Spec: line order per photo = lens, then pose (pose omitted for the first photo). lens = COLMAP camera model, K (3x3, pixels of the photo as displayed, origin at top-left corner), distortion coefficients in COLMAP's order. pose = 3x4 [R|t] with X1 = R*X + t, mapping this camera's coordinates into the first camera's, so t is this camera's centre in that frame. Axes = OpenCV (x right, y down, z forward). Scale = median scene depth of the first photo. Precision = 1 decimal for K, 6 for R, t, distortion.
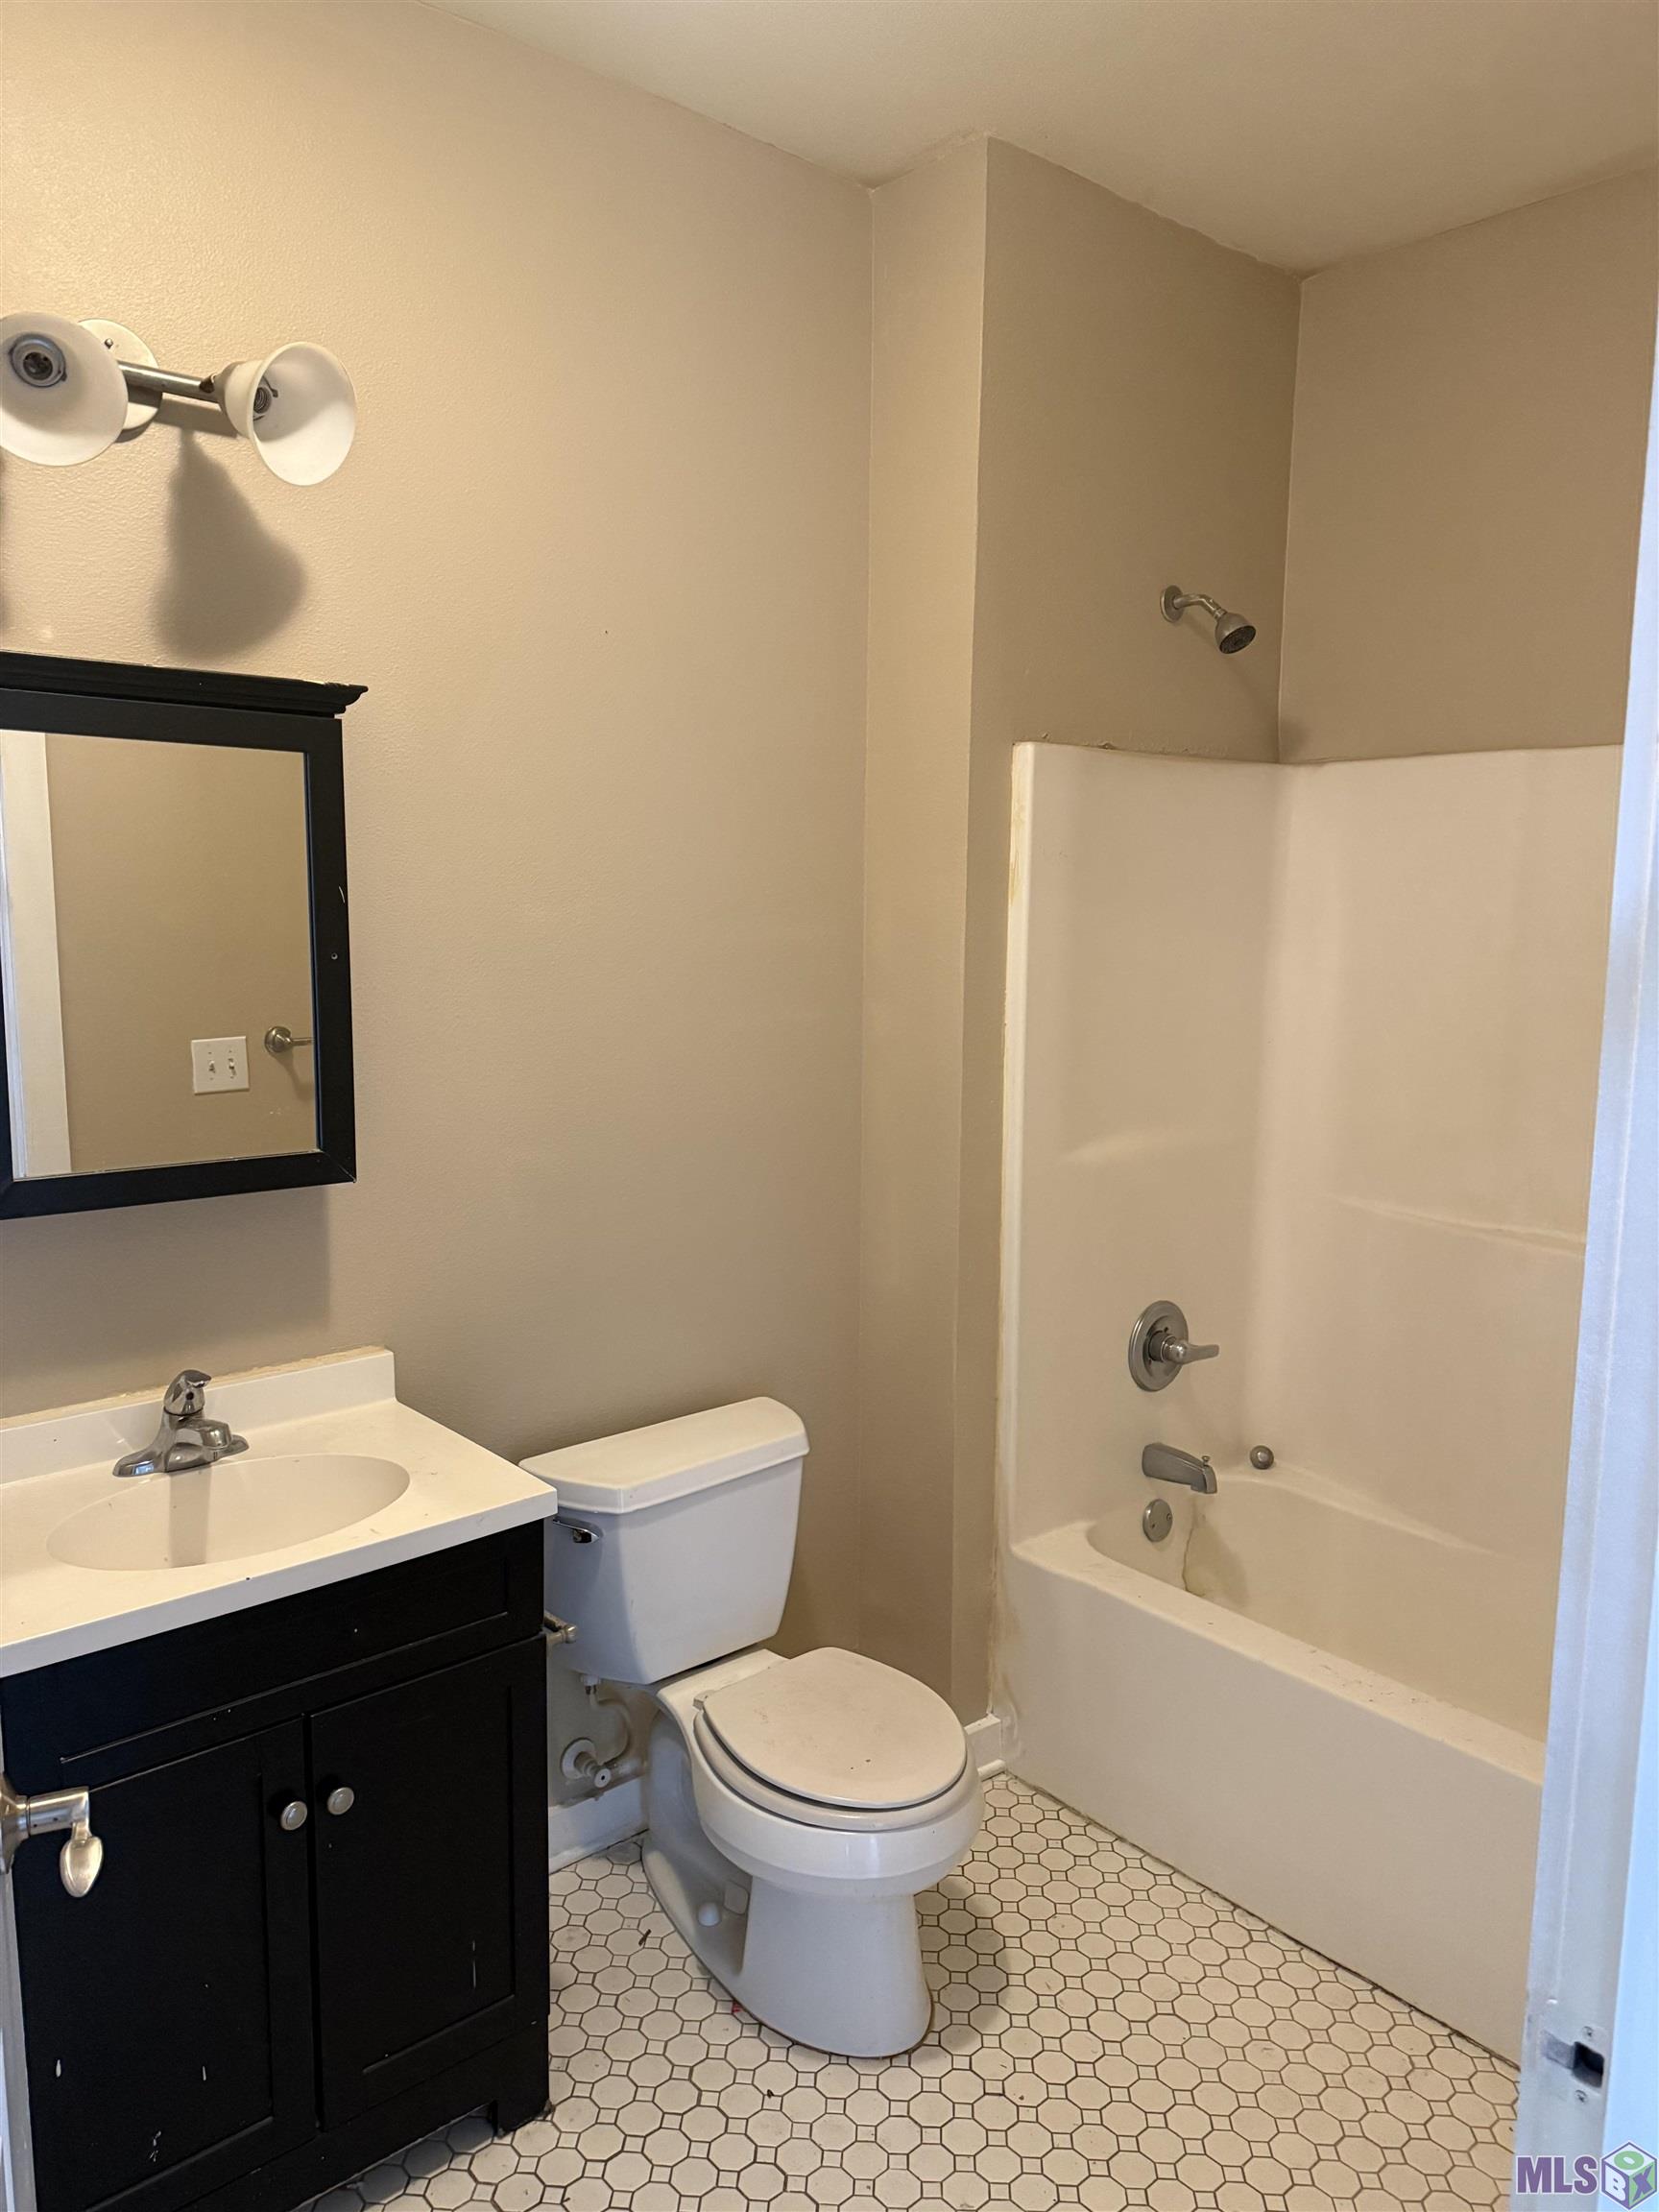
lens RADIAL K [[1548.3, 0, 829.5], [0, 1548.3, 1106.0], [0, 0, 1]] dist [0.097893, -0.125241]
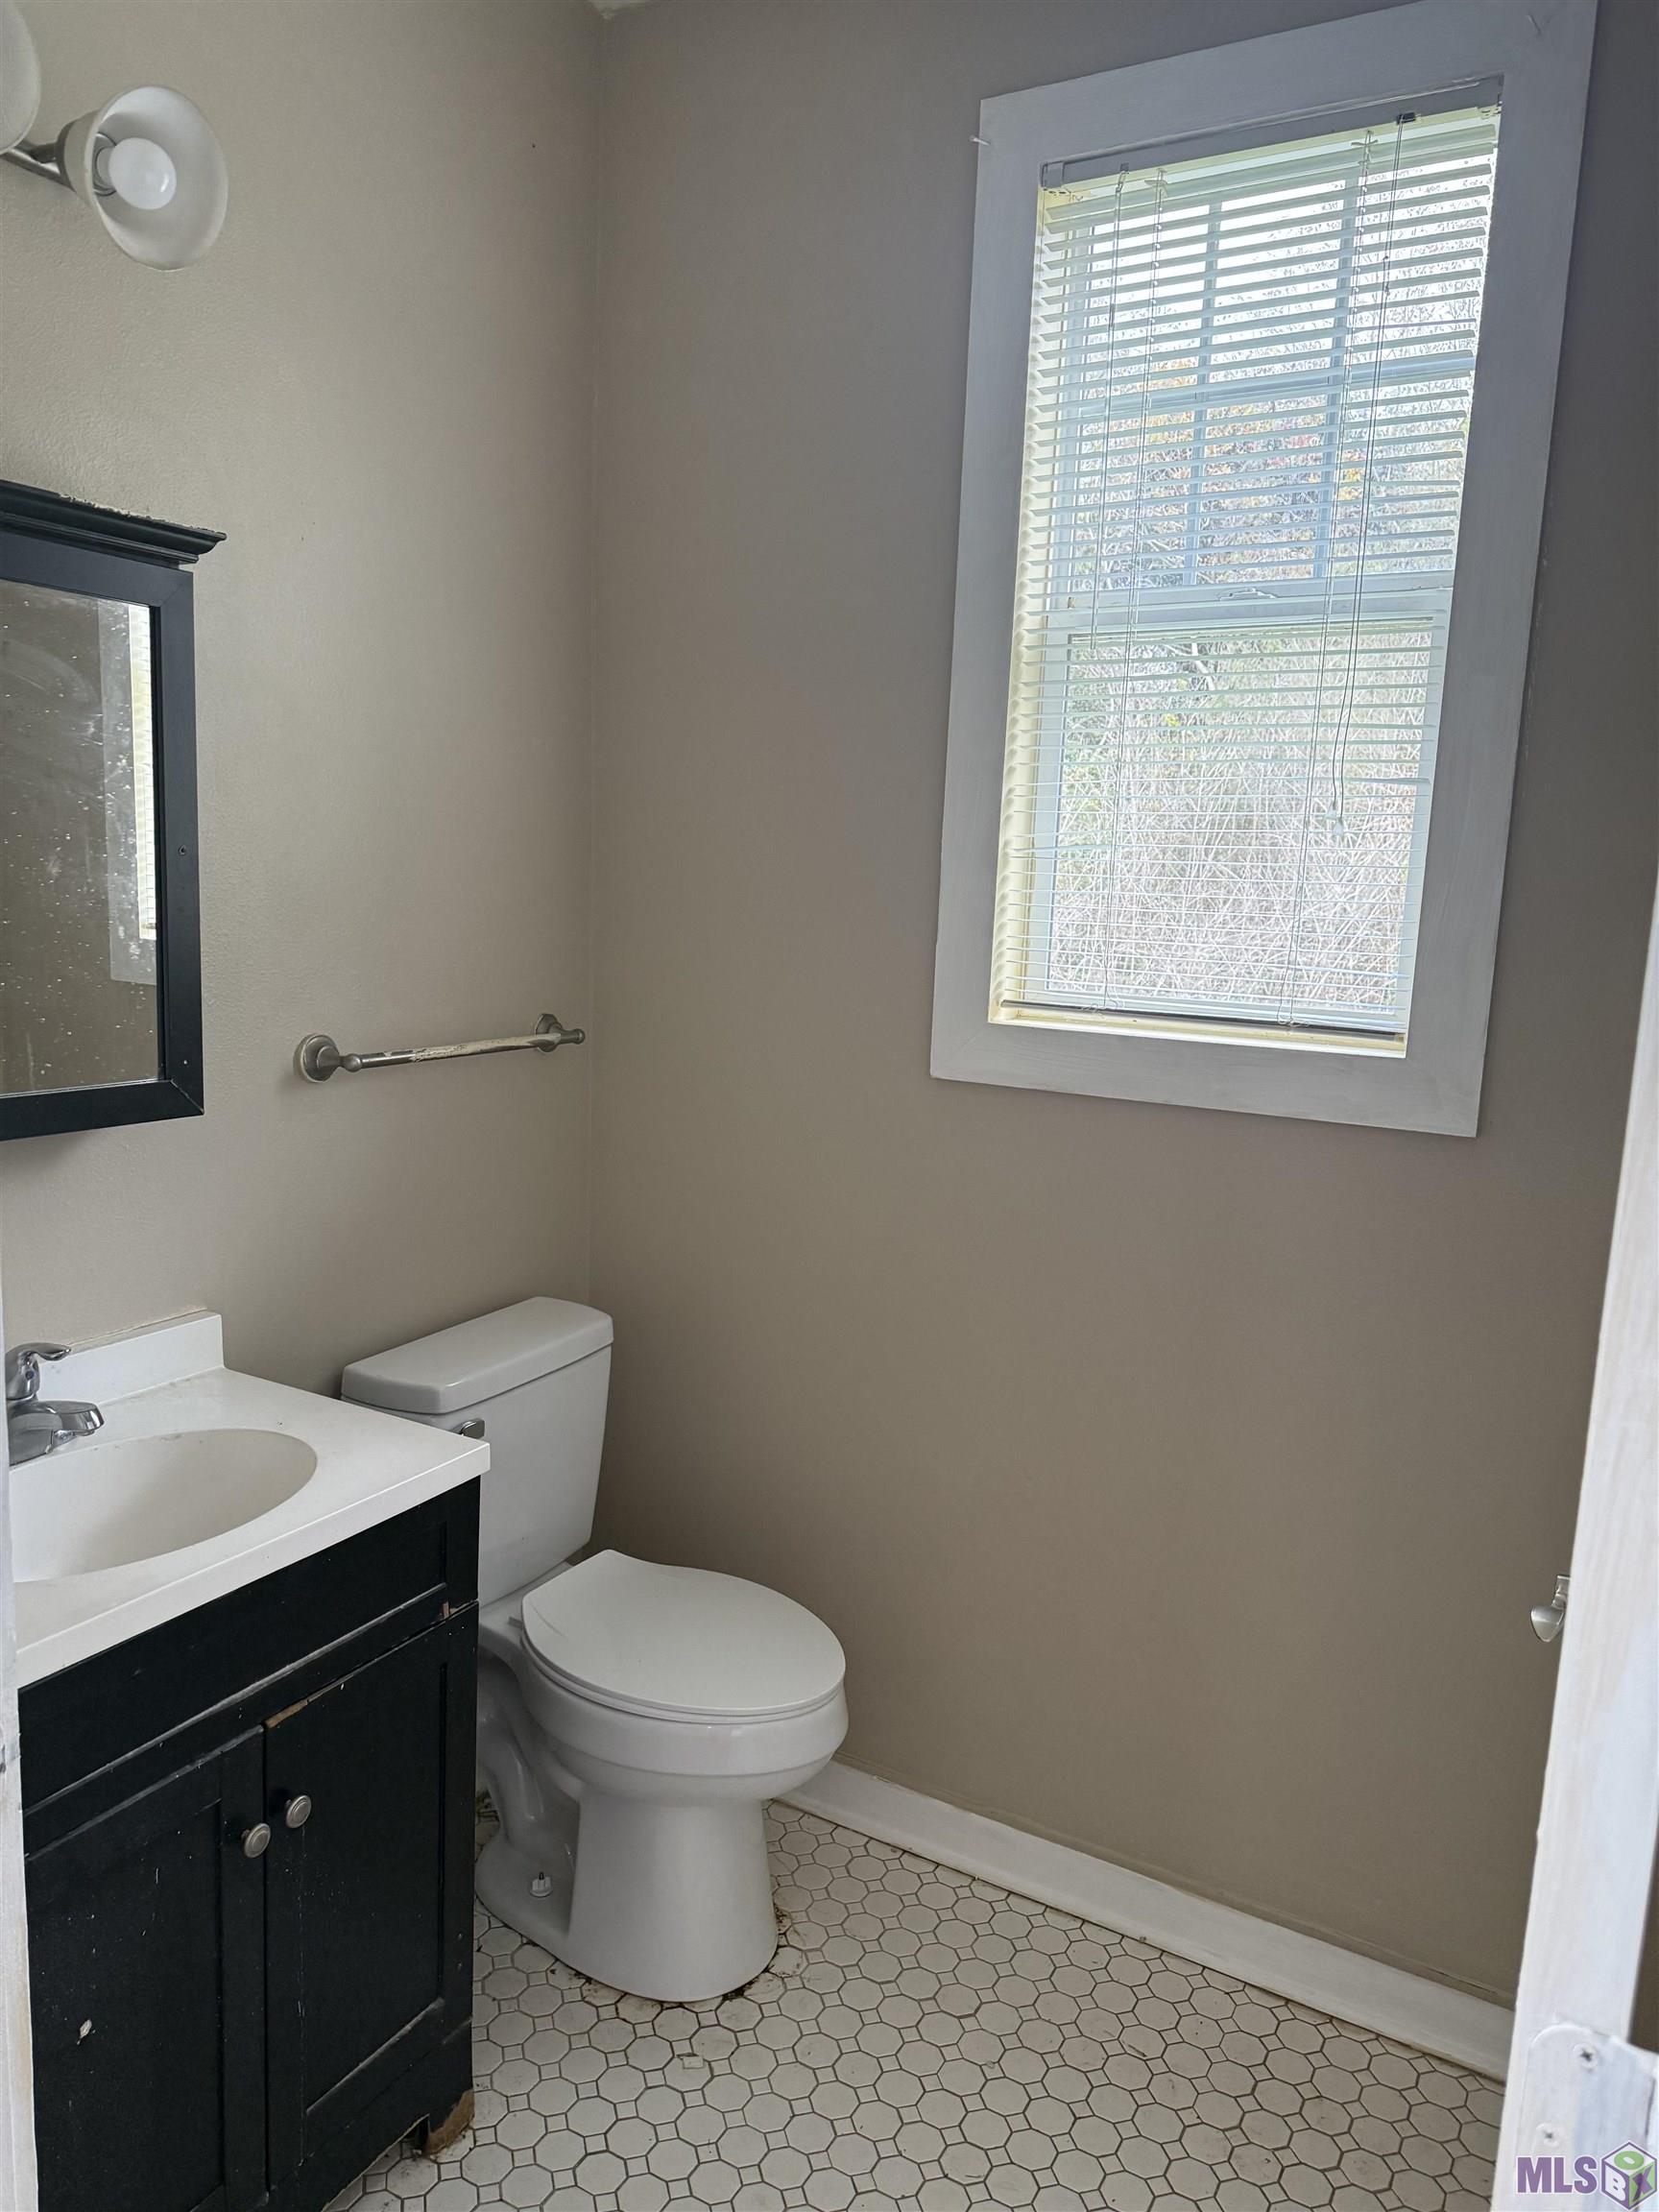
lens RADIAL K [[1552.9, 0, 829.5], [0, 1552.9, 1106.0], [0, 0, 1]] dist [0.070699, -0.066931]
pose [[0.945663, -0.024712, 0.324209, -0.258534], [0.015921, 0.999431, 0.029741, 0.022798], [-0.324759, -0.022963, 0.945518, 0.068889]]
